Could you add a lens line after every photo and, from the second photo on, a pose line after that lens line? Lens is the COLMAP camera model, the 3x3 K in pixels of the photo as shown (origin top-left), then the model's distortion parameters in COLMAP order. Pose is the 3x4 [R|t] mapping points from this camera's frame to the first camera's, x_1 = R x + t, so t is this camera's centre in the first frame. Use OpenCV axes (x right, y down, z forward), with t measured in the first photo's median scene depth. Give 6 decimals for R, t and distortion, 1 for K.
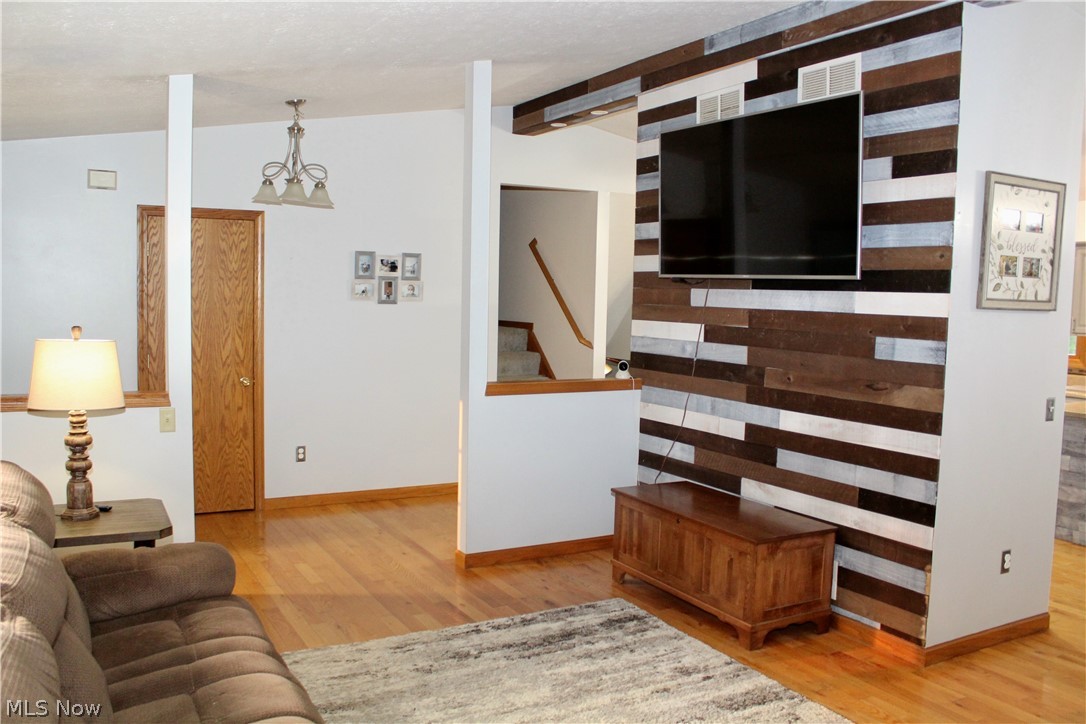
lens RADIAL K [[903.3, 0, 526.0], [0, 903.3, 363.9], [0, 0, 1]] dist [-0.167090, 0.158057]
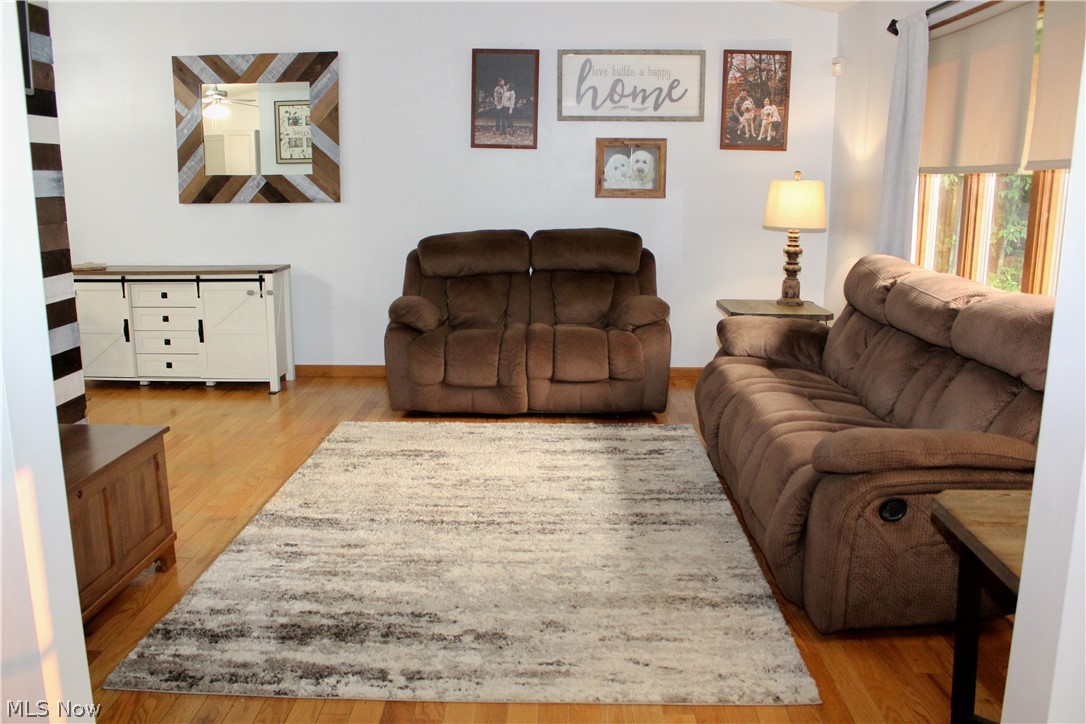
lens RADIAL K [[903.3, 0, 526.0], [0, 903.3, 363.9], [0, 0, 1]] dist [-0.167090, 0.158057]
pose [[-0.861393, -0.119543, 0.493672, -0.425745], [0.024112, 0.961192, 0.274824, -0.071544], [-0.507367, 0.248635, -0.825082, 1.536482]]
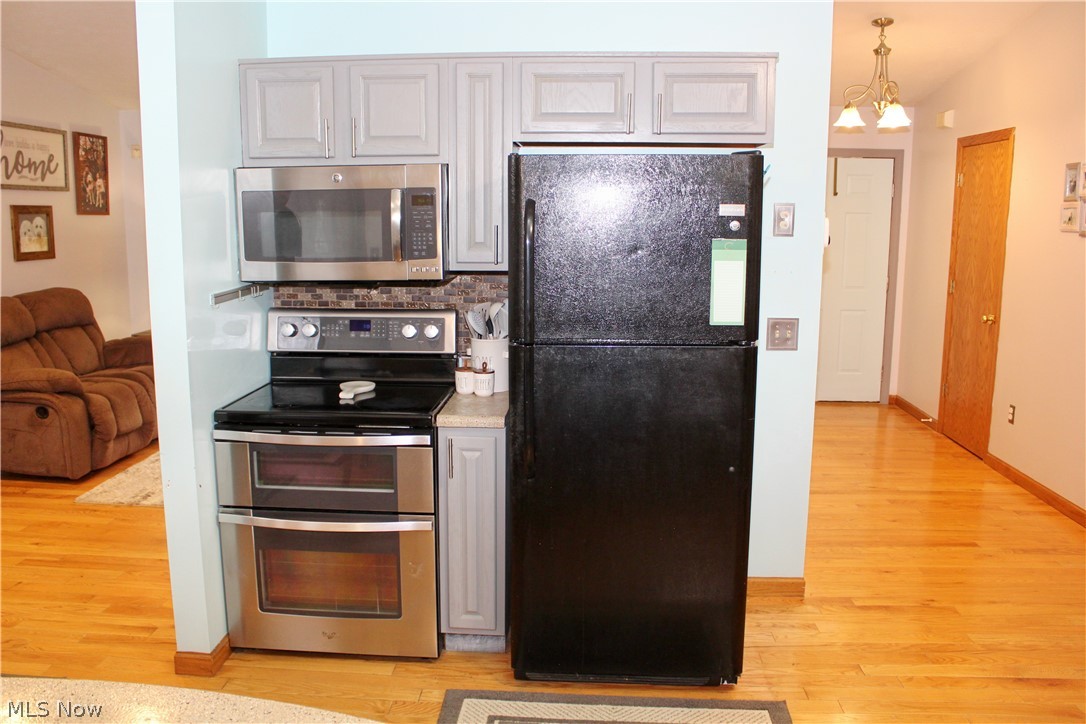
lens RADIAL K [[903.3, 0, 526.0], [0, 903.3, 363.9], [0, 0, 1]] dist [-0.167090, 0.158057]
pose [[-0.538392, 0.118859, -0.834270, 1.158645], [-0.079084, 0.978507, 0.190445, -0.112738], [0.838975, 0.168511, -0.517421, 1.768851]]
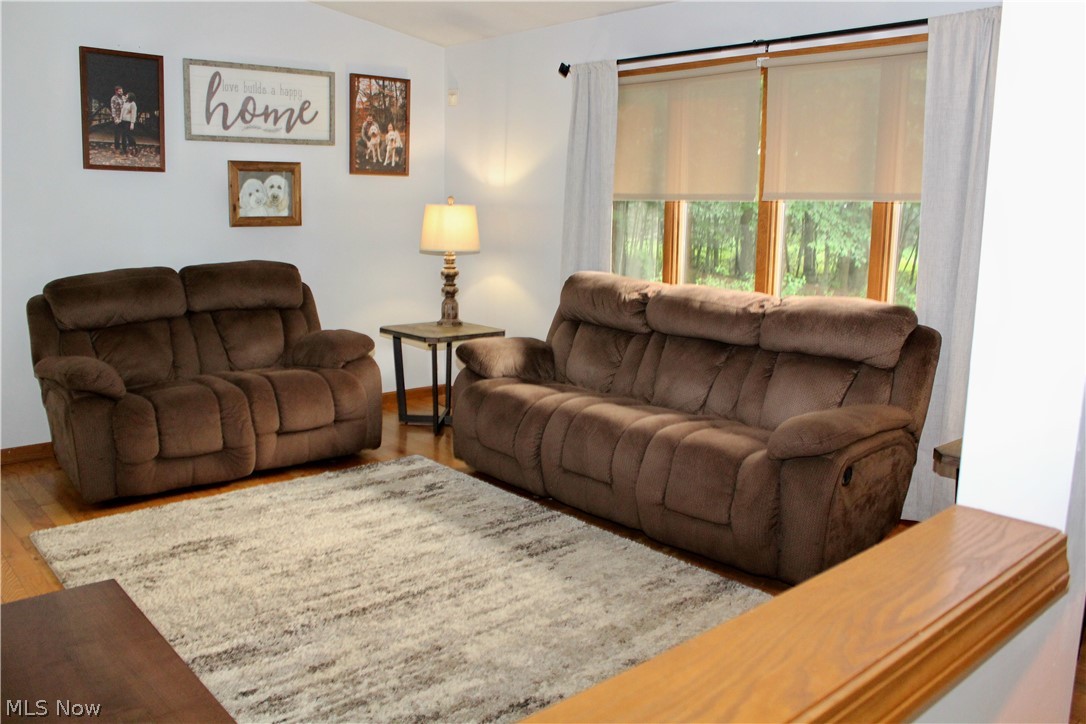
lens RADIAL K [[903.3, 0, 526.0], [0, 903.3, 363.9], [0, 0, 1]] dist [-0.167090, 0.158057]
pose [[-0.977515, 0.009424, -0.210655, 0.129131], [-0.043719, 0.968235, 0.246192, -0.071254], [0.206283, 0.249866, -0.946052, 1.575306]]
